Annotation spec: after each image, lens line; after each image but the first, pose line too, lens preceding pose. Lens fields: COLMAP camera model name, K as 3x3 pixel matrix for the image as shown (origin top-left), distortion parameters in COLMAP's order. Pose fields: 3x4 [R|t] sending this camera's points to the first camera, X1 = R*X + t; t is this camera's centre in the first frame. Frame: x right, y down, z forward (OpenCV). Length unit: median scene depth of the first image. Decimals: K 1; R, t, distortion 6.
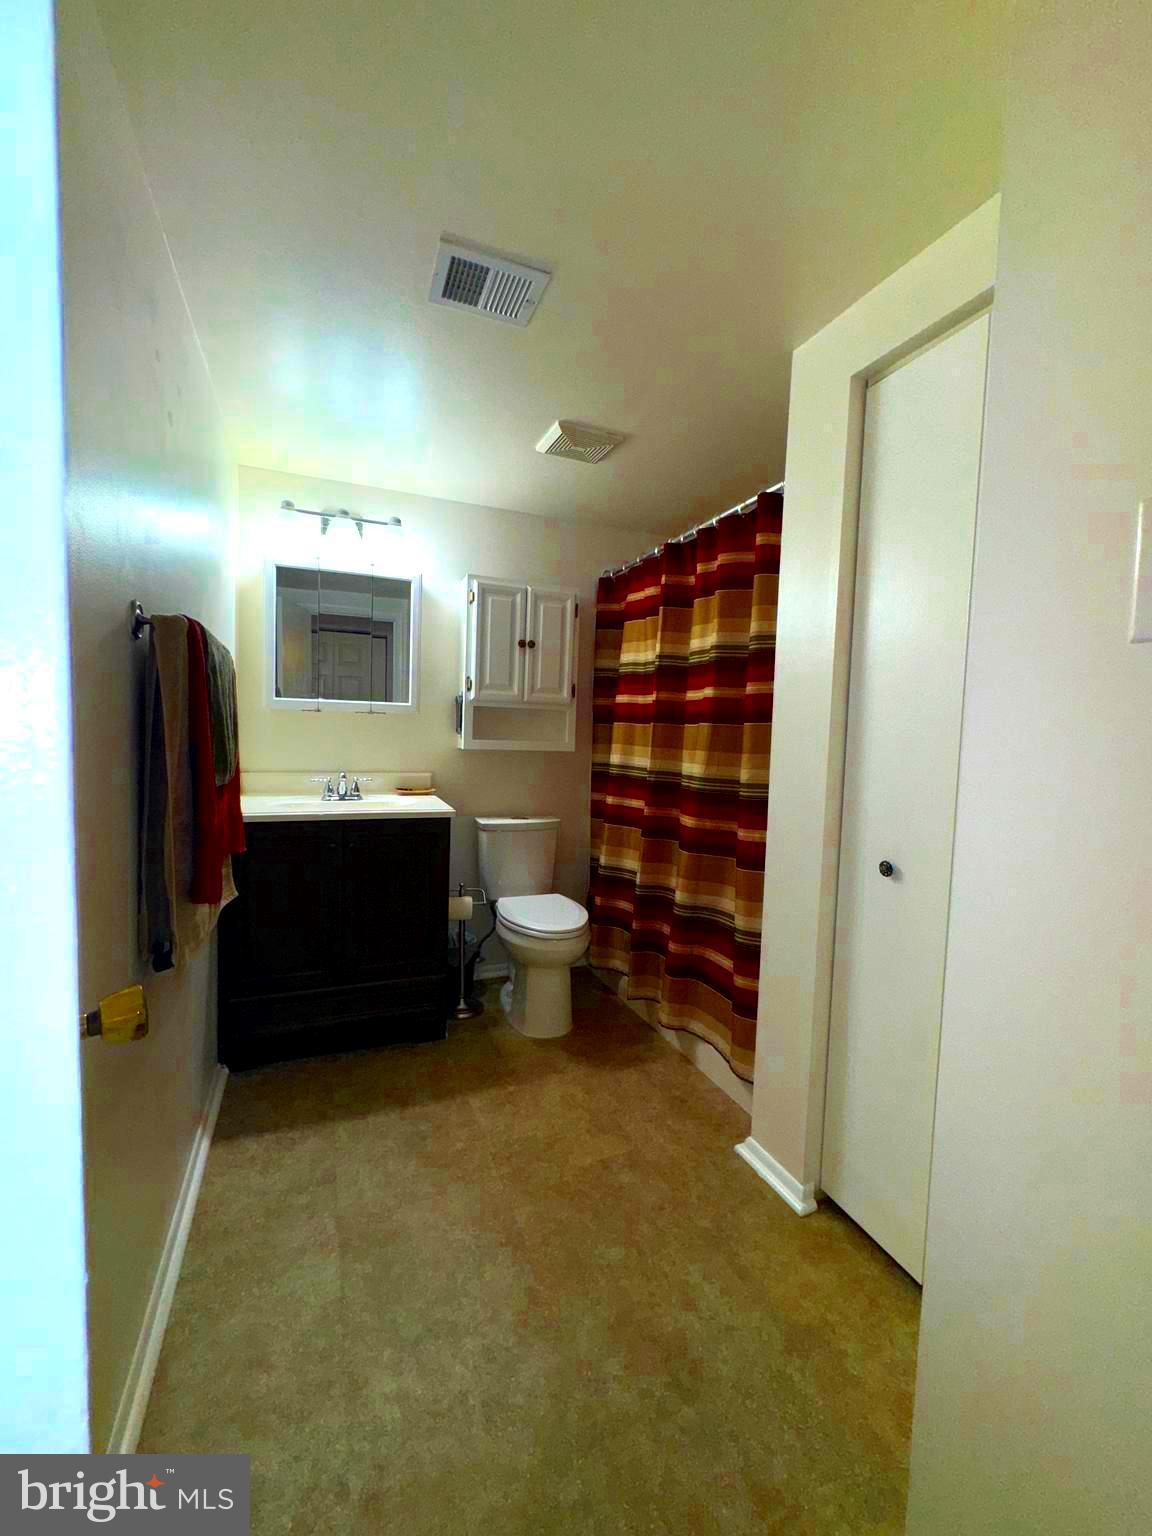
lens RADIAL K [[612.7, 0, 576.0], [0, 612.7, 768.0], [0, 0, 1]] dist [-0.004267, -0.000349]
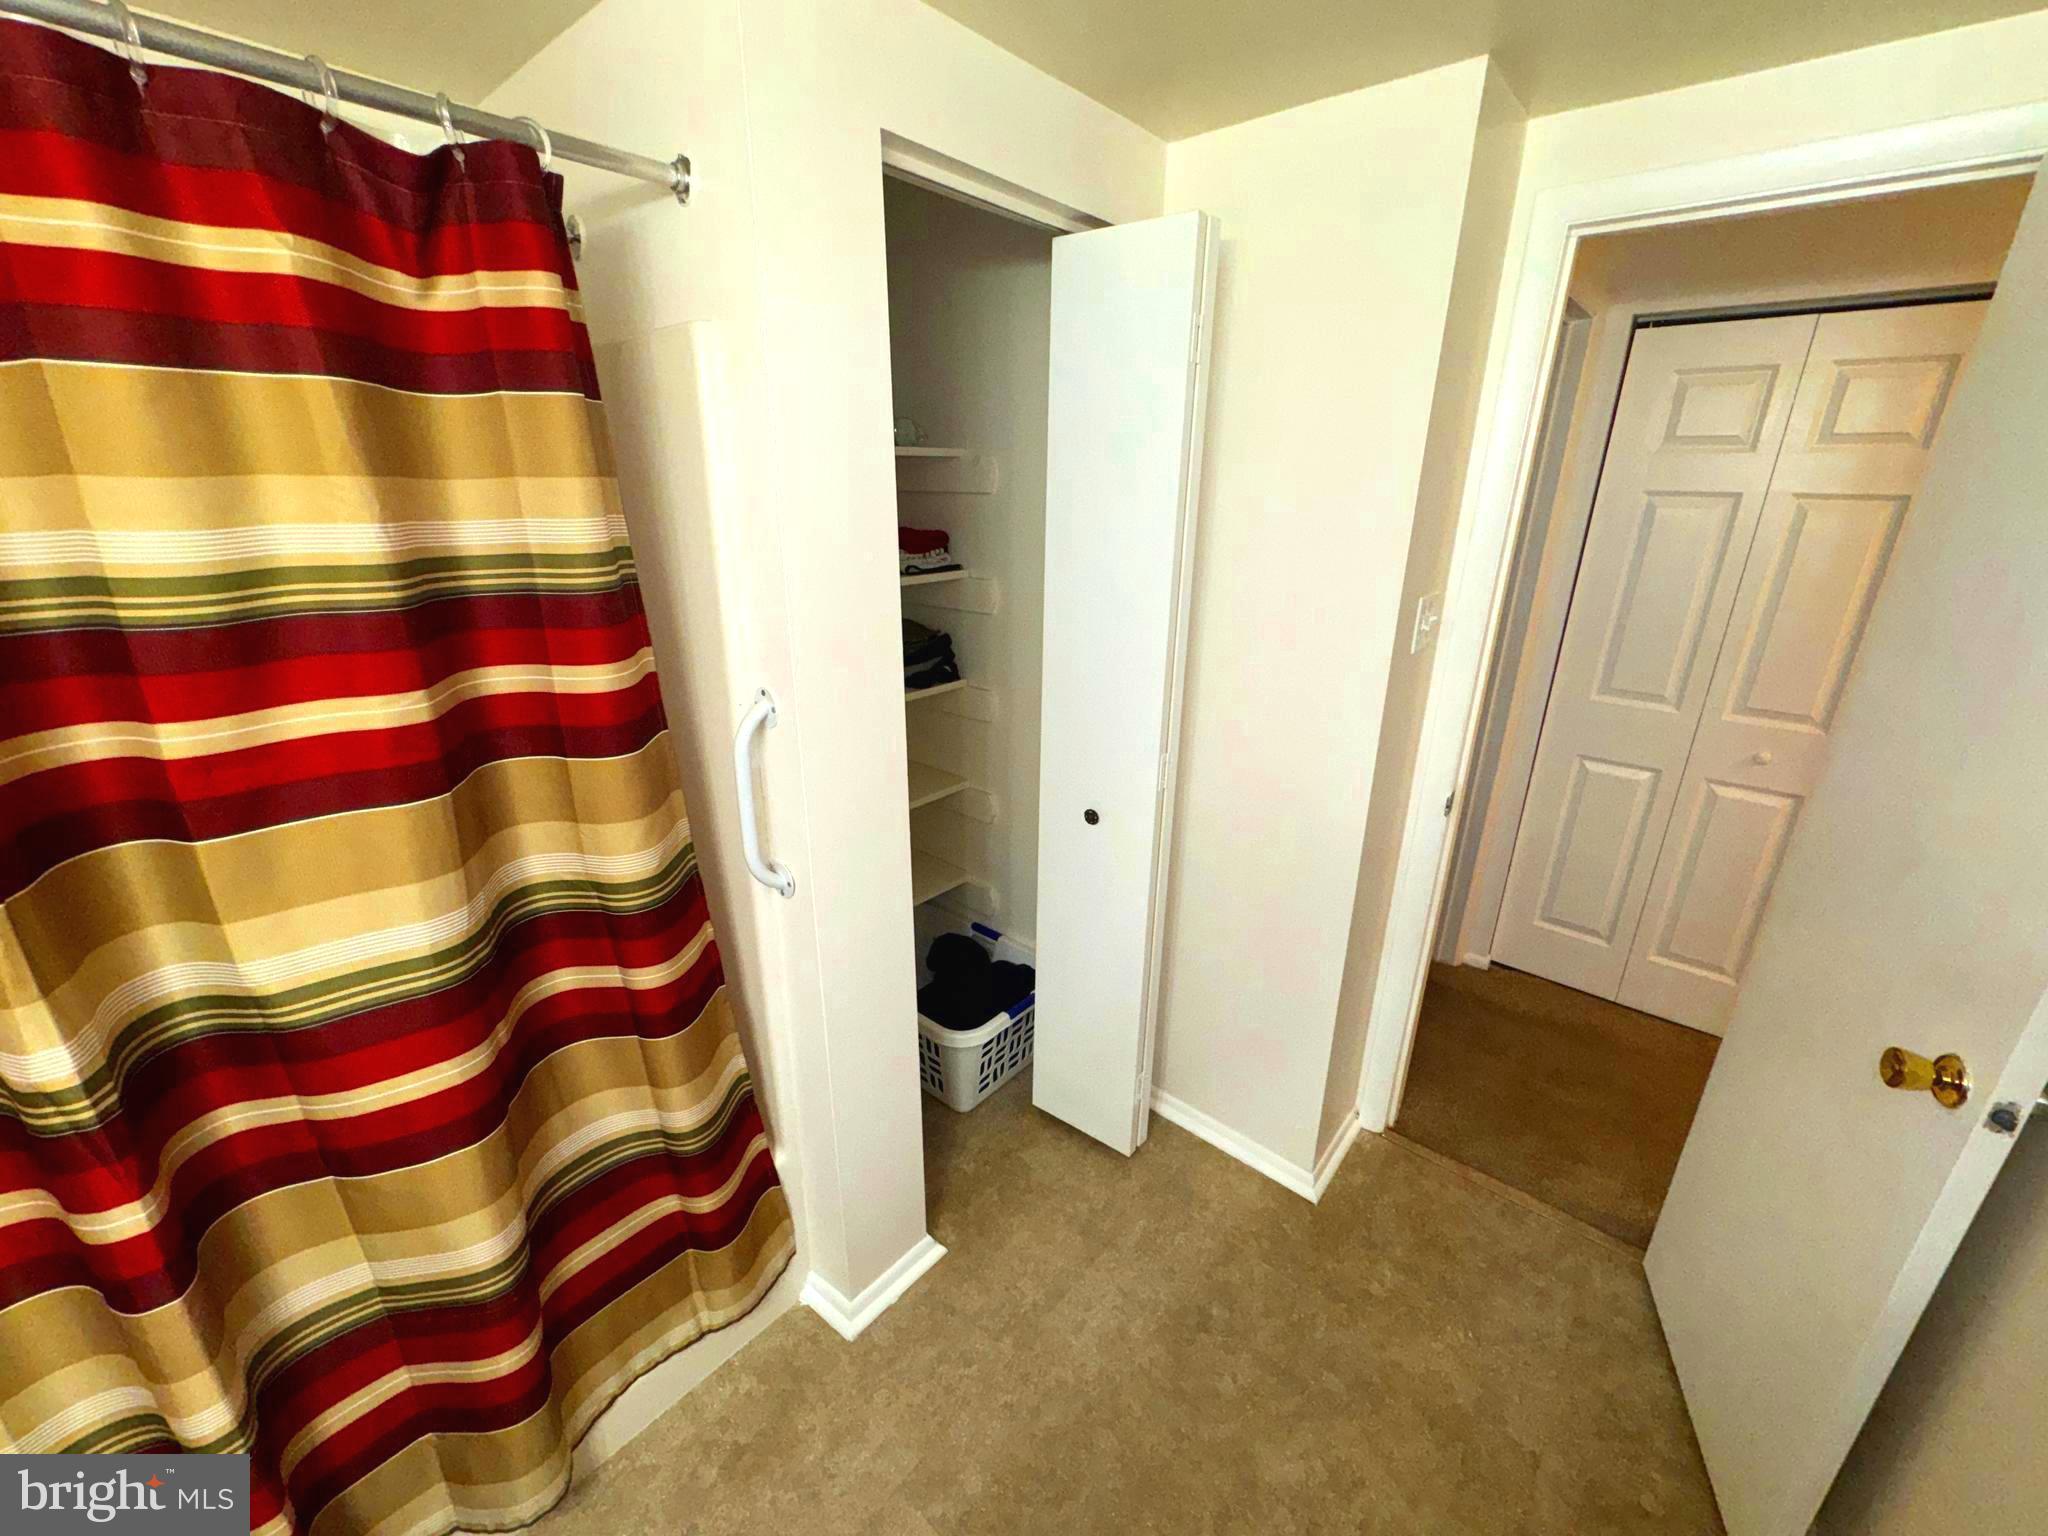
lens RADIAL K [[818.9, 0, 1024.0], [0, 818.9, 768.0], [0, 0, 1]] dist [-0.002827, -0.000212]
pose [[-0.442034, -0.337142, 0.831229, -0.270038], [0.025500, 0.921580, 0.387349, -0.227932], [-0.896636, 0.192418, -0.398773, 0.788811]]
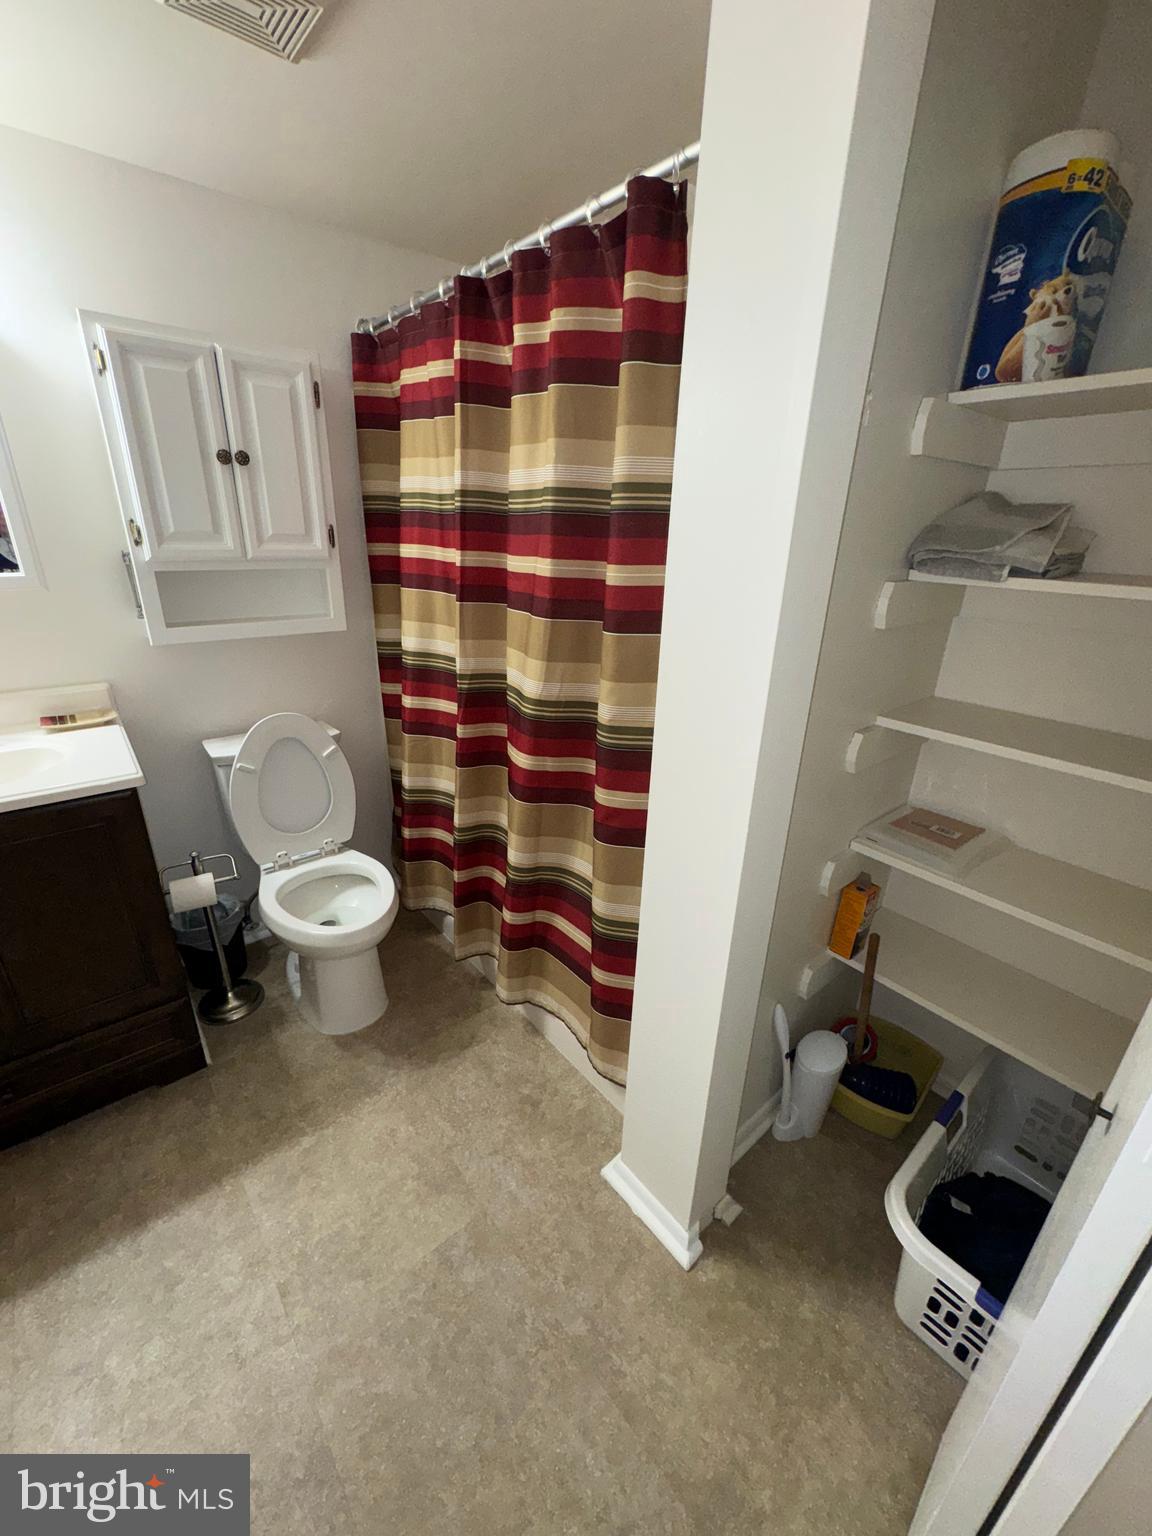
lens RADIAL K [[612.7, 0, 576.0], [0, 612.7, 768.0], [0, 0, 1]] dist [-0.004267, -0.000349]
pose [[0.956768, -0.112270, 0.268309, 0.049958], [0.020430, 0.946159, 0.323056, -0.116908], [-0.290133, -0.303608, 0.907549, 0.317519]]
